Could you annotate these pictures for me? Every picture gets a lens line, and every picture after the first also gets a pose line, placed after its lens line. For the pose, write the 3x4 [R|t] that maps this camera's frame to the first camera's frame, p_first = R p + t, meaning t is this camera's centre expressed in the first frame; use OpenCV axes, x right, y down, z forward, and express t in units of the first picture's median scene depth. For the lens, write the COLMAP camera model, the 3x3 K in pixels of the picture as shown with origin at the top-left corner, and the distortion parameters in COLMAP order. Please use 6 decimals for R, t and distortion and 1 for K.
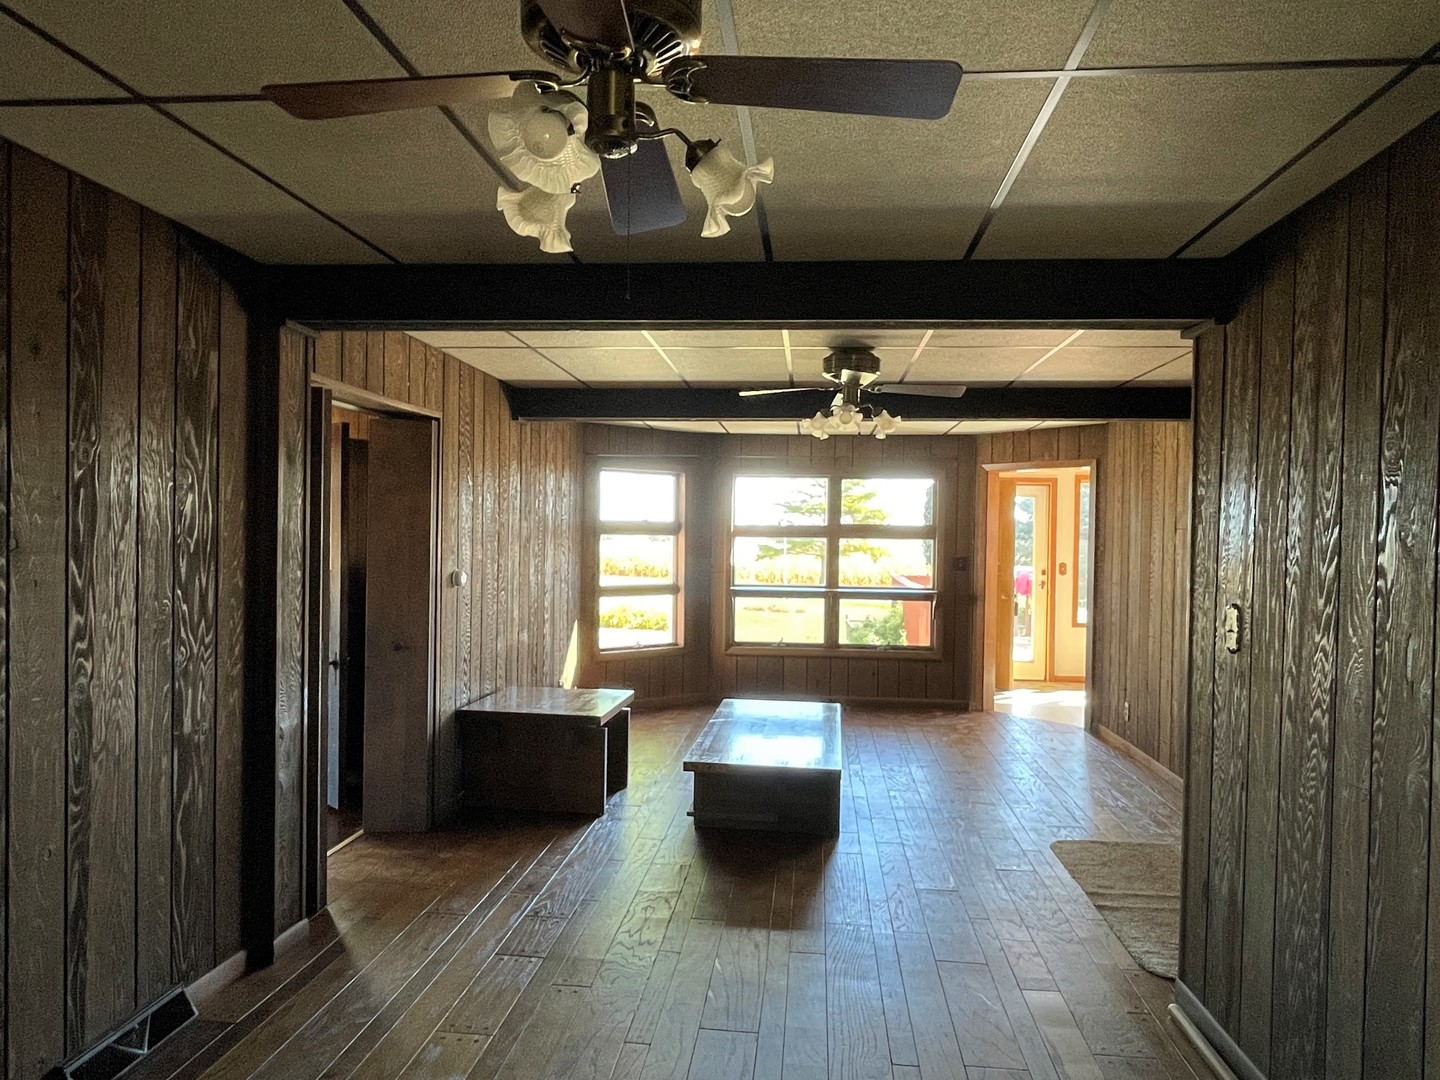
lens RADIAL K [[906.8, 0, 720.7], [0, 906.8, 540.5], [0, 0, 1]] dist [0.003433, -0.021595]
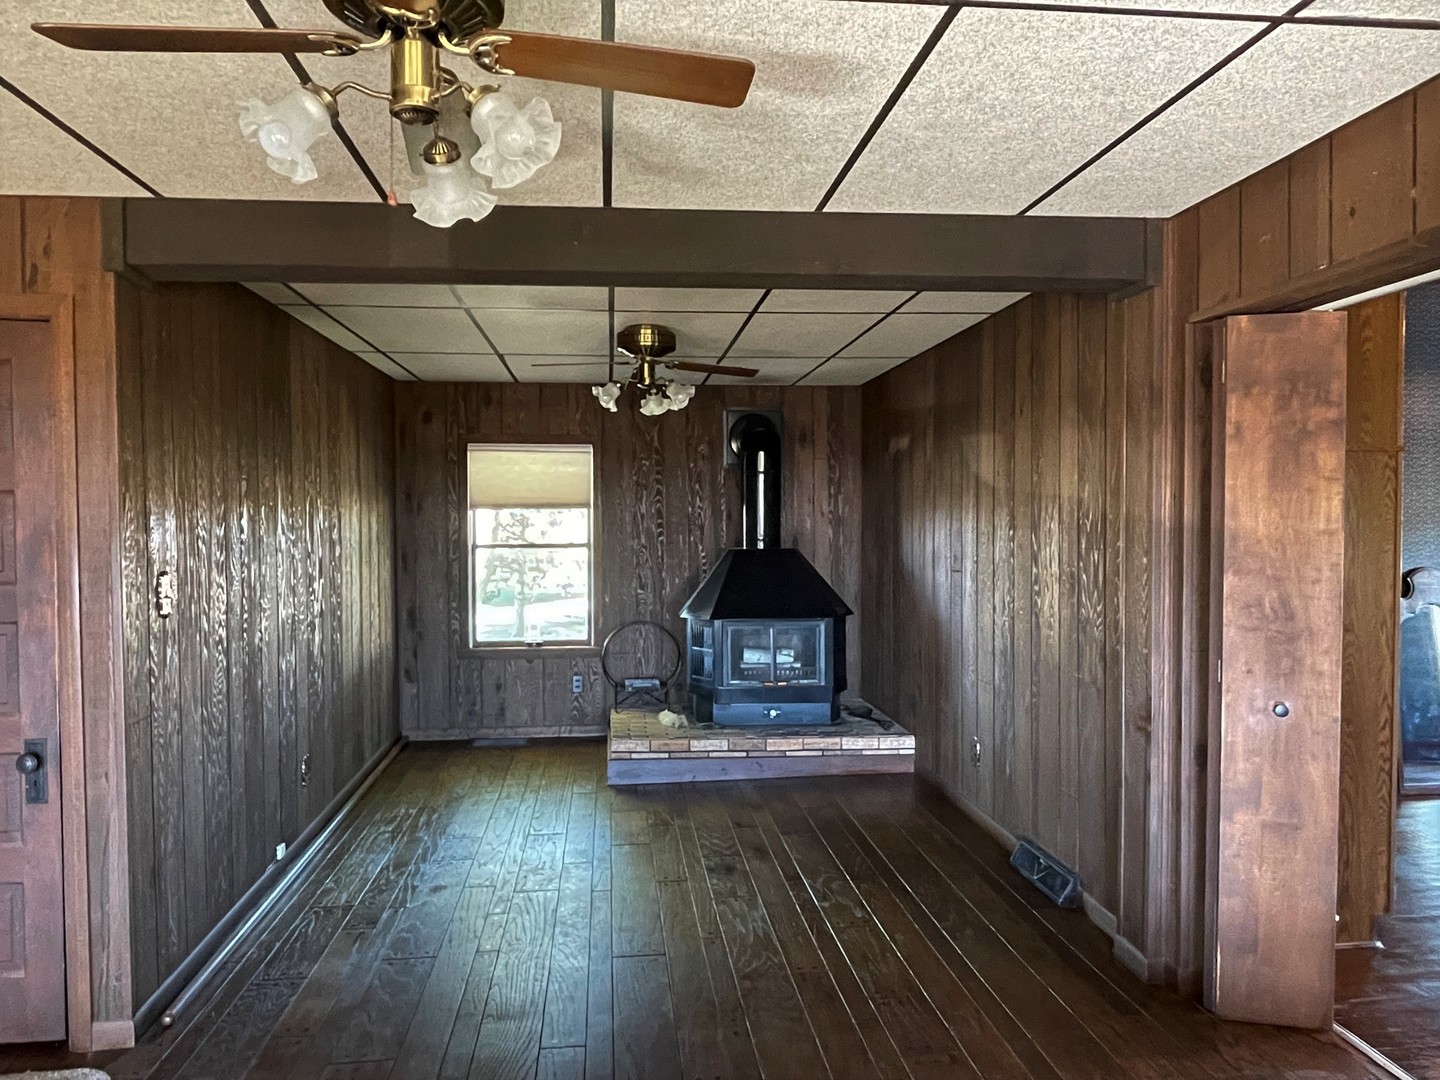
lens RADIAL K [[1025.5, 0, 705.4], [0, 1025.5, 549.2], [0, 0, 1]] dist [0.001643, -0.002191]
pose [[-0.975390, -0.005288, -0.220423, 0.238663], [-0.013559, 0.999259, 0.036029, -0.007351], [0.220069, 0.038131, -0.974739, 2.468603]]
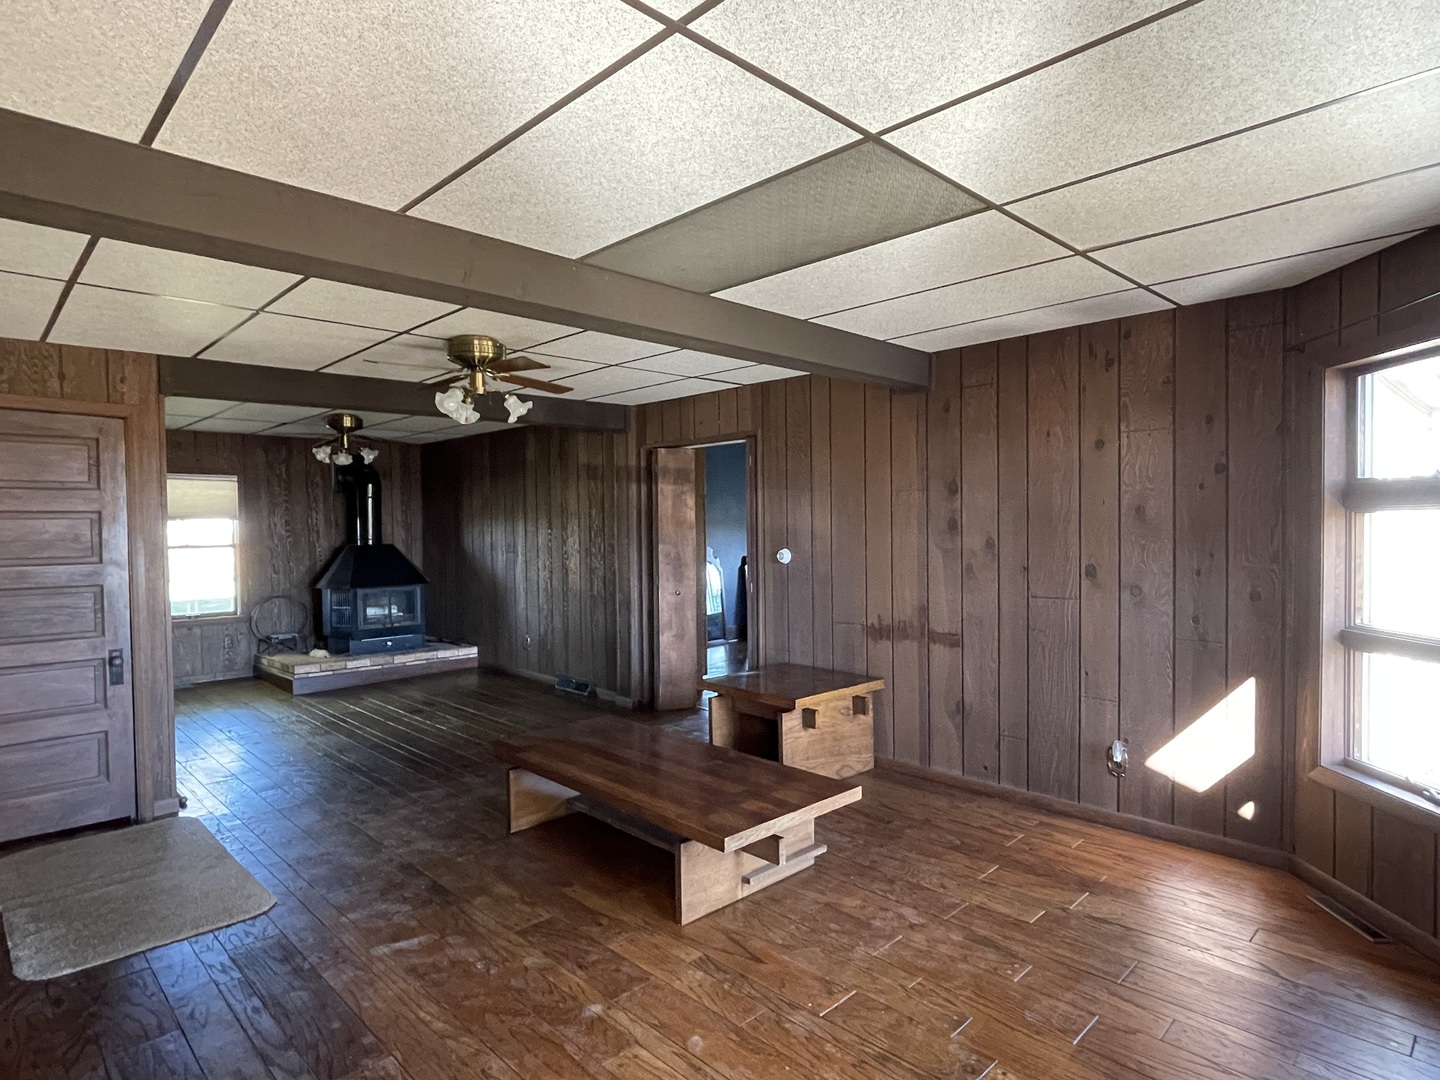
lens RADIAL K [[822.4, 0, 725.6], [0, 822.4, 548.3], [0, 0, 1]] dist [0.001747, -0.002275]
pose [[-0.623195, 0.016218, -0.781898, 1.252063], [-0.006312, 0.999648, 0.025765, 0.002894], [0.782041, 0.020993, -0.622874, 3.192137]]
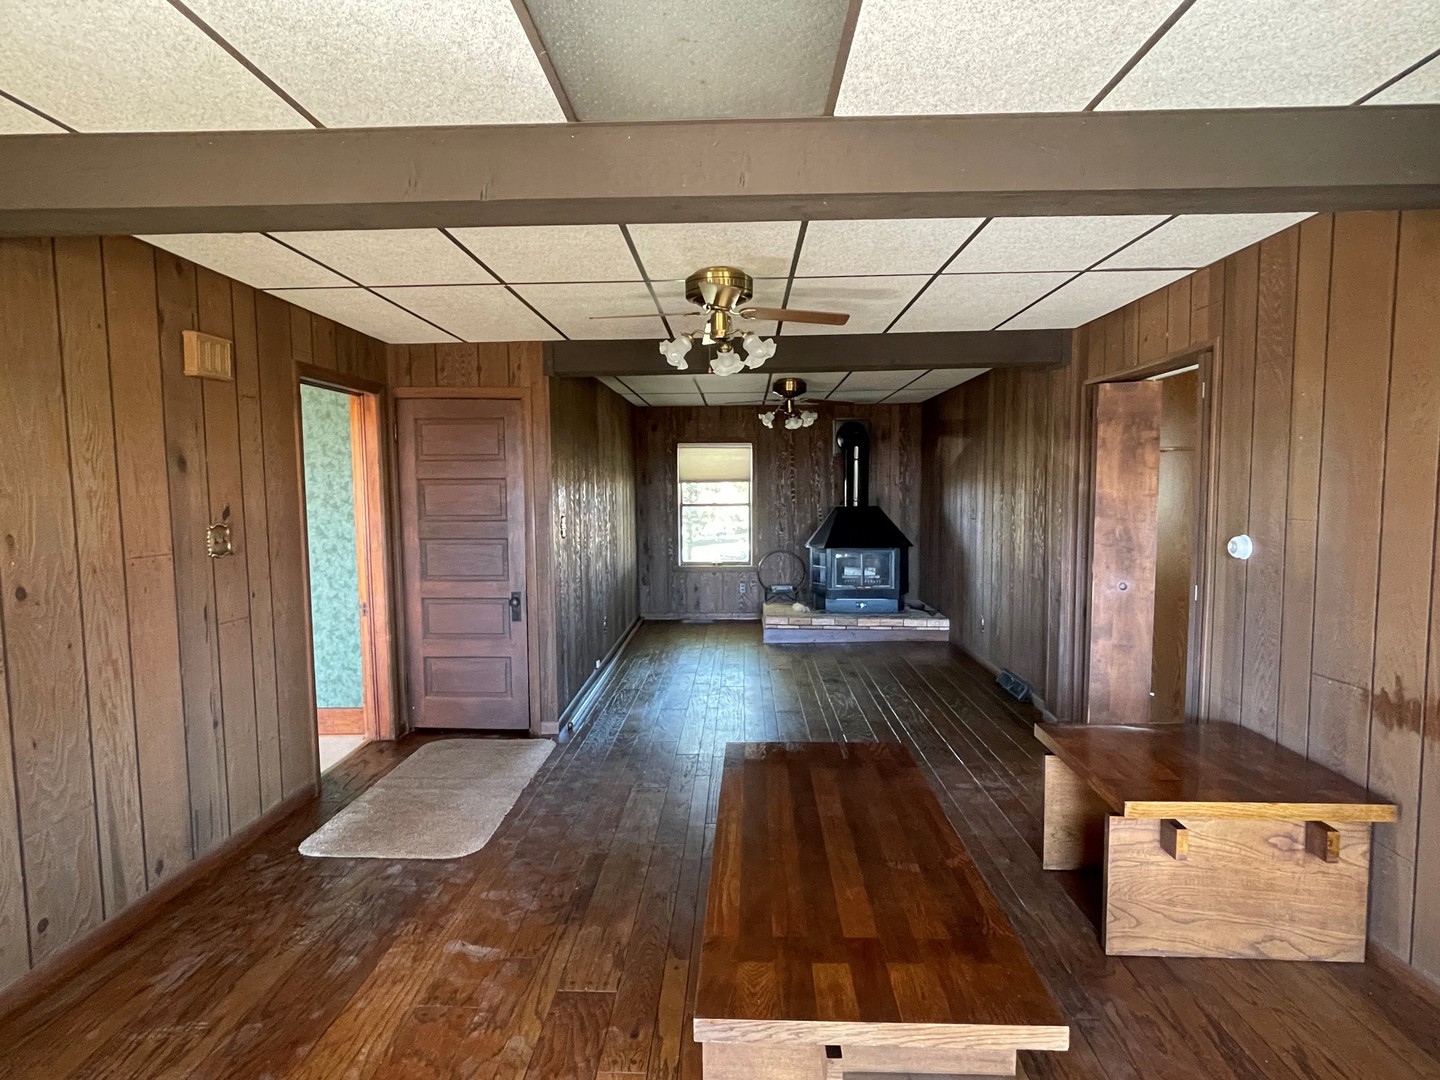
lens RADIAL K [[771.9, 0, 705.0], [0, 771.9, 548.6], [0, 0, 1]] dist [0.003832, -0.004170]
pose [[-0.996852, -0.000037, -0.079284, 0.404131], [-0.007115, 0.996006, 0.089005, -0.021652], [0.078964, 0.089289, -0.992871, 3.105781]]
